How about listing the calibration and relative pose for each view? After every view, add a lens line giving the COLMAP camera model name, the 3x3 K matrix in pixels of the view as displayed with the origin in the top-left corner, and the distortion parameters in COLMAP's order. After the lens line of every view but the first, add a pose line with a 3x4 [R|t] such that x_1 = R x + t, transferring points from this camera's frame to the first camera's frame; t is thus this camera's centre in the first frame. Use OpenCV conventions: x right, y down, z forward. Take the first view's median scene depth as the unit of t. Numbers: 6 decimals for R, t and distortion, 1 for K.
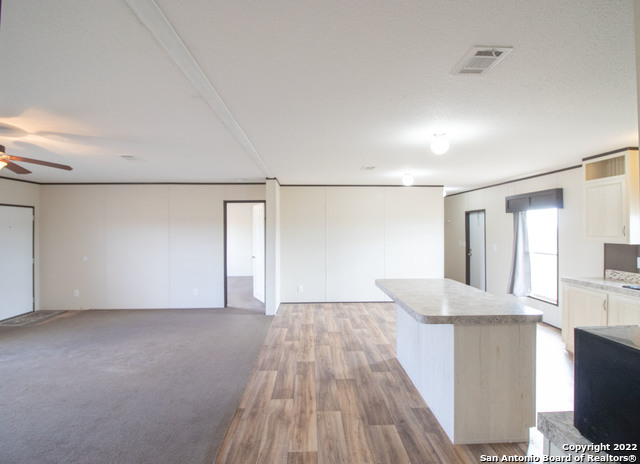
lens RADIAL K [[320.9, 0, 320.0], [0, 320.9, 232.0], [0, 0, 1]] dist [-0.021502, -0.000078]
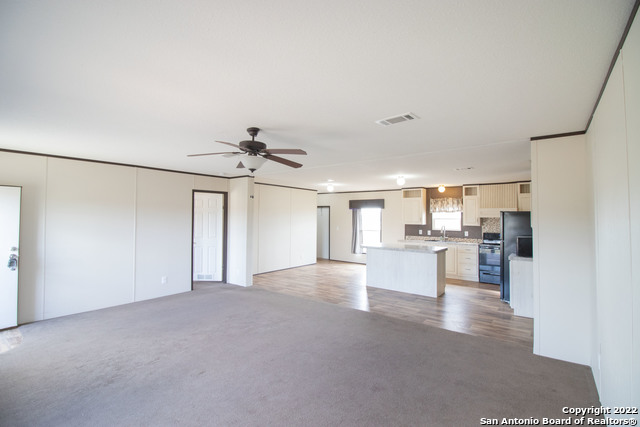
lens RADIAL K [[293.6, 0, 320.0], [0, 293.6, 213.5], [0, 0, 1]] dist [-0.002122, -0.009355]
pose [[0.644061, 0.019662, 0.764721, -1.366964], [-0.002707, 0.999722, -0.023425, 0.006513], [-0.764969, 0.013018, 0.643935, 0.085003]]
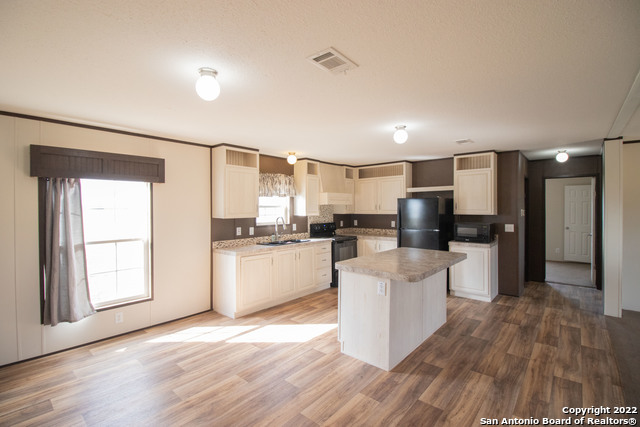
lens RADIAL K [[293.6, 0, 320.0], [0, 293.6, 213.5], [0, 0, 1]] dist [-0.002122, -0.009355]
pose [[-0.732829, -0.018316, 0.680167, -0.127467], [0.006420, 0.999407, 0.033829, -0.023258], [-0.680383, 0.029157, -0.732276, 1.749825]]
